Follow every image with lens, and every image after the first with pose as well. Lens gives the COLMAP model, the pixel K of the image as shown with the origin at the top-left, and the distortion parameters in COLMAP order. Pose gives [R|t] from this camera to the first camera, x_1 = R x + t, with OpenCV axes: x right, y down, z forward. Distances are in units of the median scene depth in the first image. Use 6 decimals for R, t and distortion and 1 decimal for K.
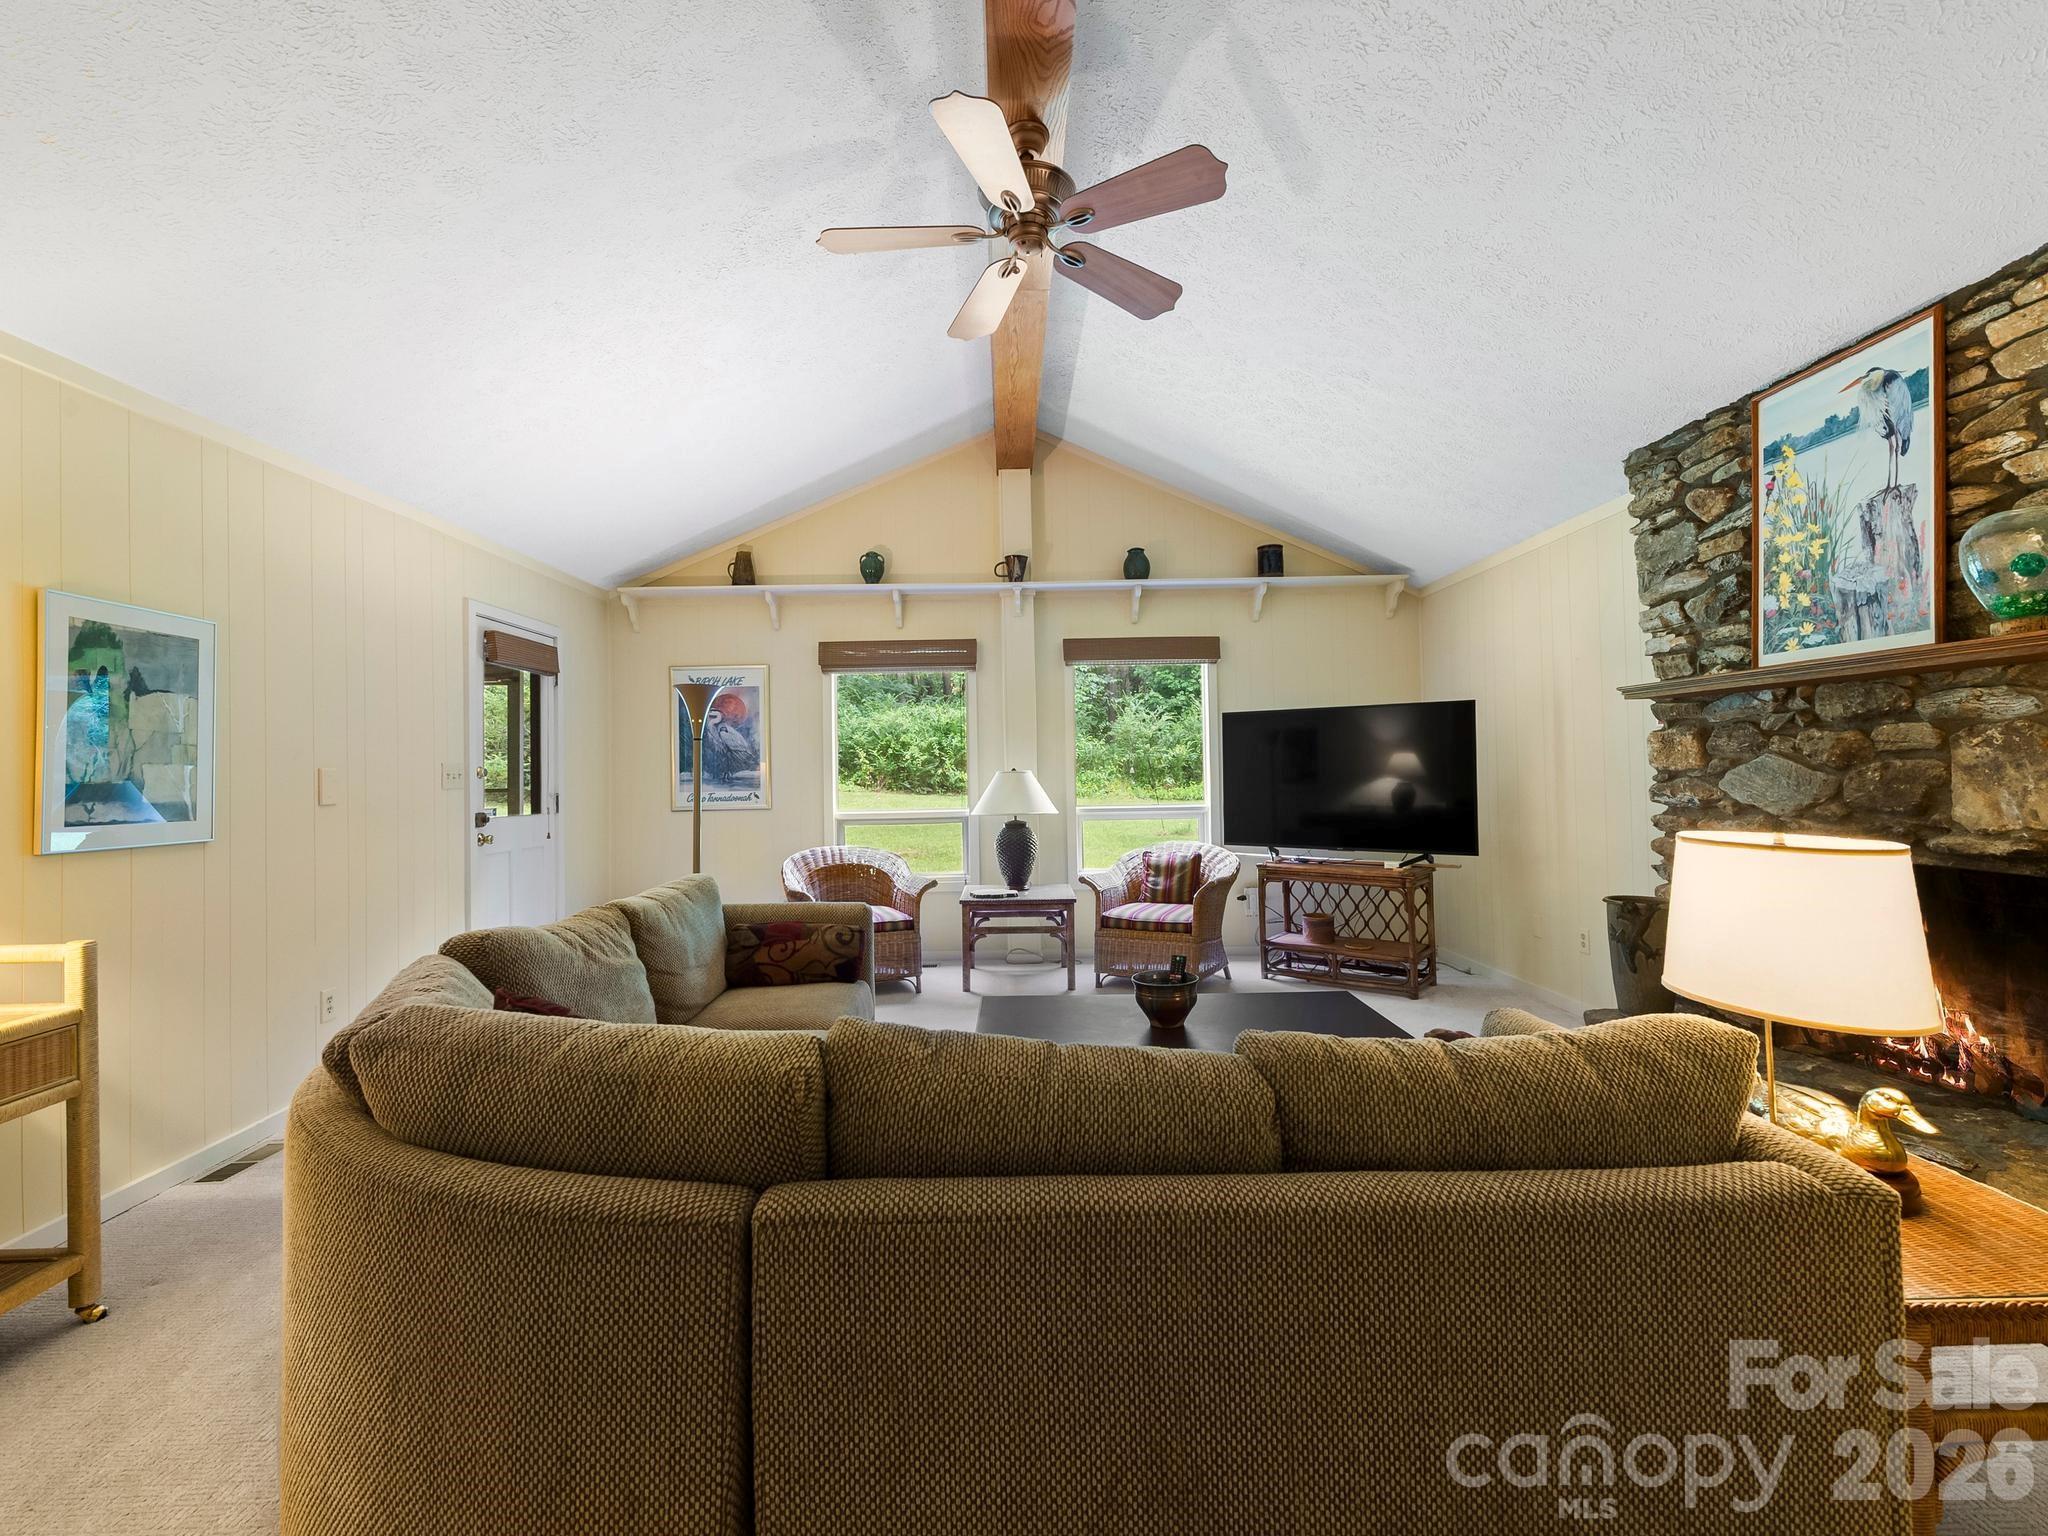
lens RADIAL K [[910.4, 0, 1022.2], [0, 910.4, 761.2], [0, 0, 1]] dist [-0.000831, -0.000428]
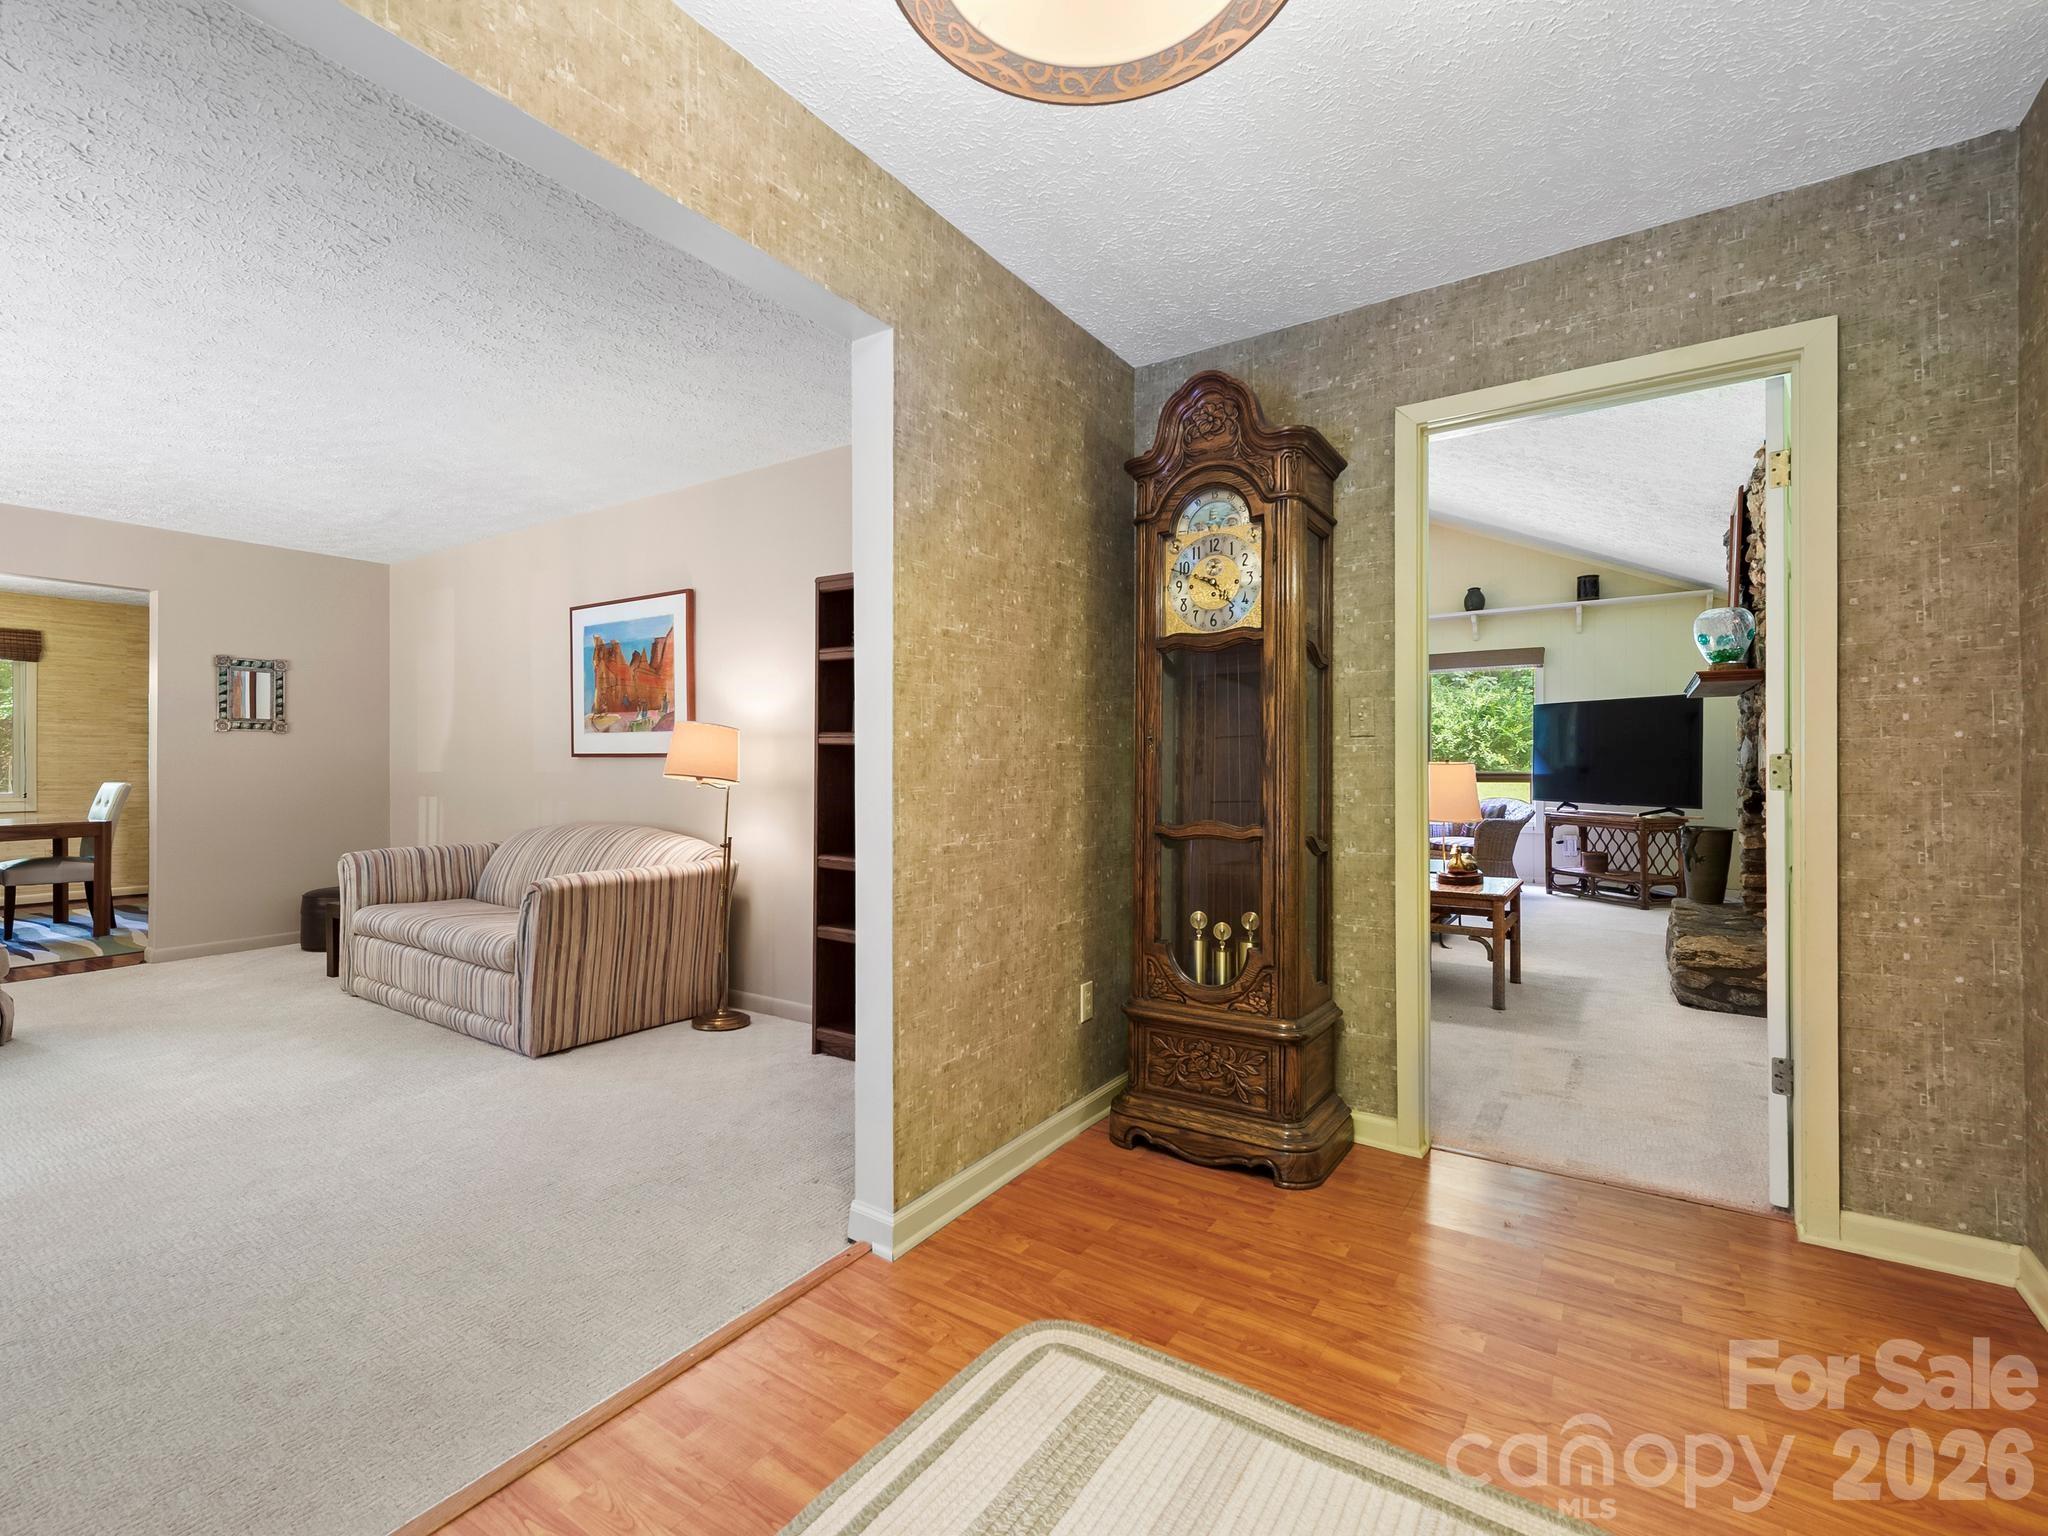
lens RADIAL K [[922.7, 0, 1014.9], [0, 922.7, 766.1], [0, 0, 1]] dist [0.003220, -0.000082]
pose [[0.815461, 0.014886, -0.578620, 0.730970], [-0.002303, 0.999745, 0.022473, 0.019412], [0.578807, -0.016993, 0.815288, -1.123882]]
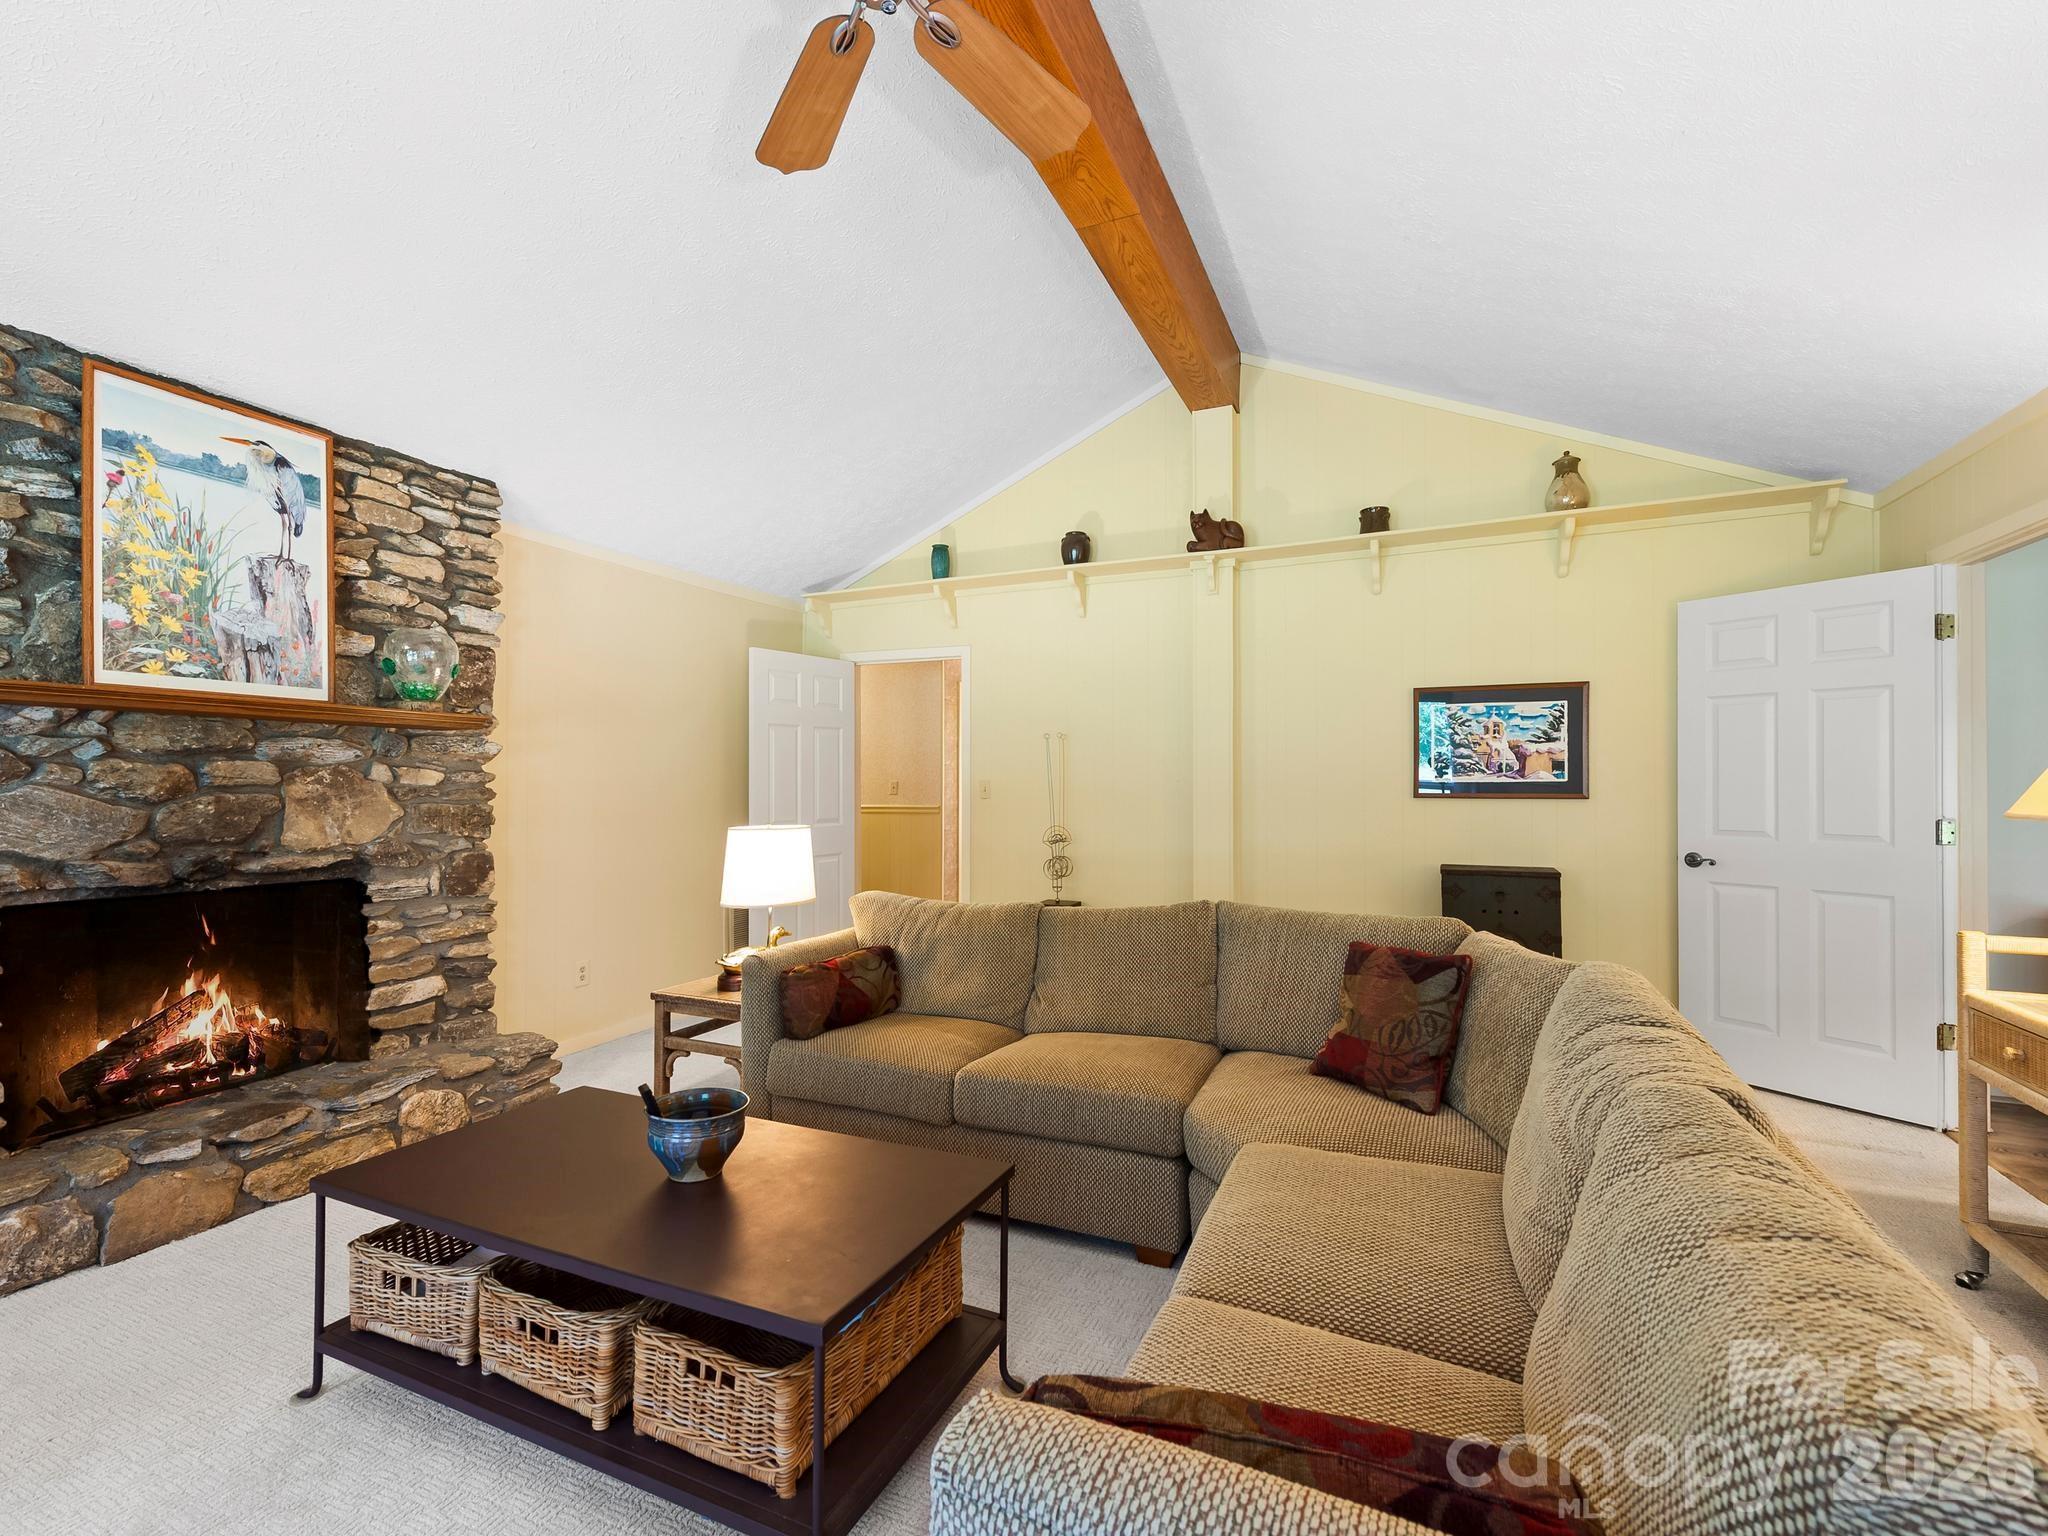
lens RADIAL K [[922.7, 0, 1014.9], [0, 922.7, 766.1], [0, 0, 1]] dist [0.003220, -0.000082]
pose [[-0.901421, 0.021162, 0.432425, -0.325187], [0.005722, 0.999300, -0.036976, 0.010242], [-0.432905, -0.030857, -0.900911, 1.397335]]
